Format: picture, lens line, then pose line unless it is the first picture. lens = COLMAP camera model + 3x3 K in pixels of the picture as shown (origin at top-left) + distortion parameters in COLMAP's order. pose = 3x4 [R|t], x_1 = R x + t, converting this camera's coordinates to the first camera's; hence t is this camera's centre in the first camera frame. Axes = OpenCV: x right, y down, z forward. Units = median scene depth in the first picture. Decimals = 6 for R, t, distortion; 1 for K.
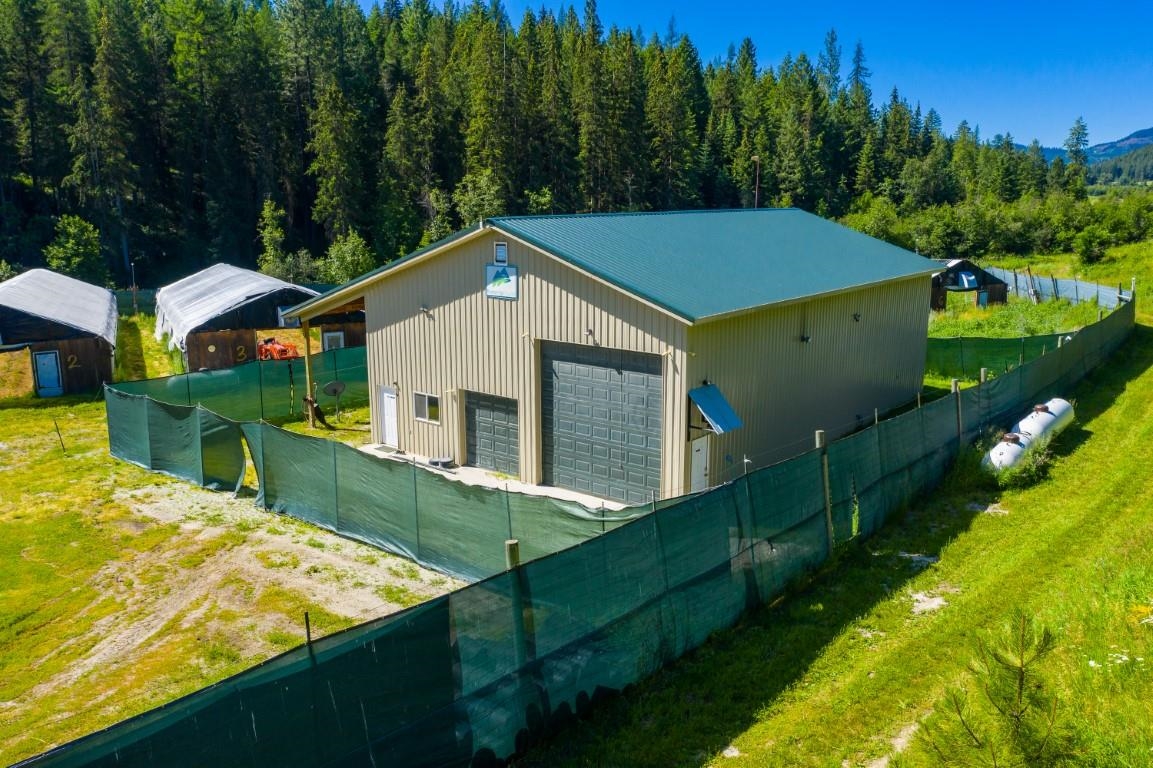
lens RADIAL K [[910.2, 0, 575.9], [0, 910.2, 384.5], [0, 0, 1]] dist [-0.021668, 0.004884]
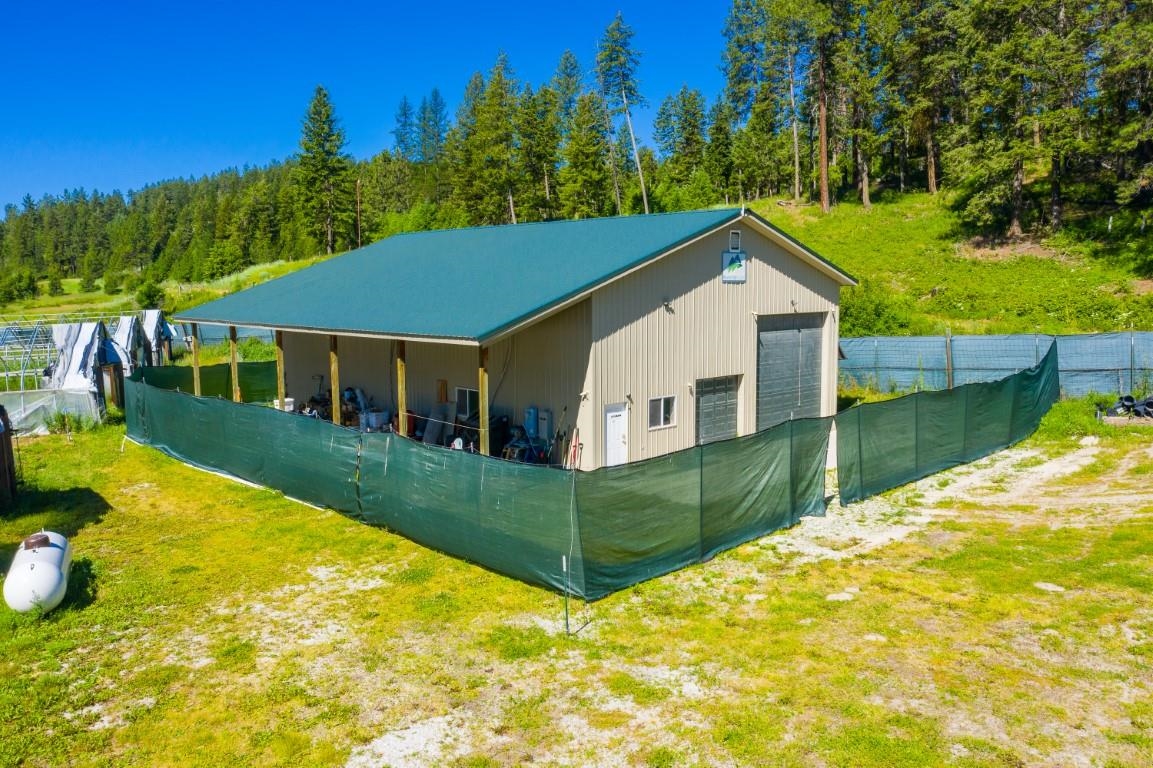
lens RADIAL K [[910.2, 0, 576.0], [0, 910.2, 382.8], [0, 0, 1]] dist [-0.021668, 0.004884]
pose [[0.104836, -0.095757, 0.989869, -1.184894], [0.214475, 0.974108, 0.071517, -0.095523], [-0.971087, 0.204805, 0.122659, 1.071928]]
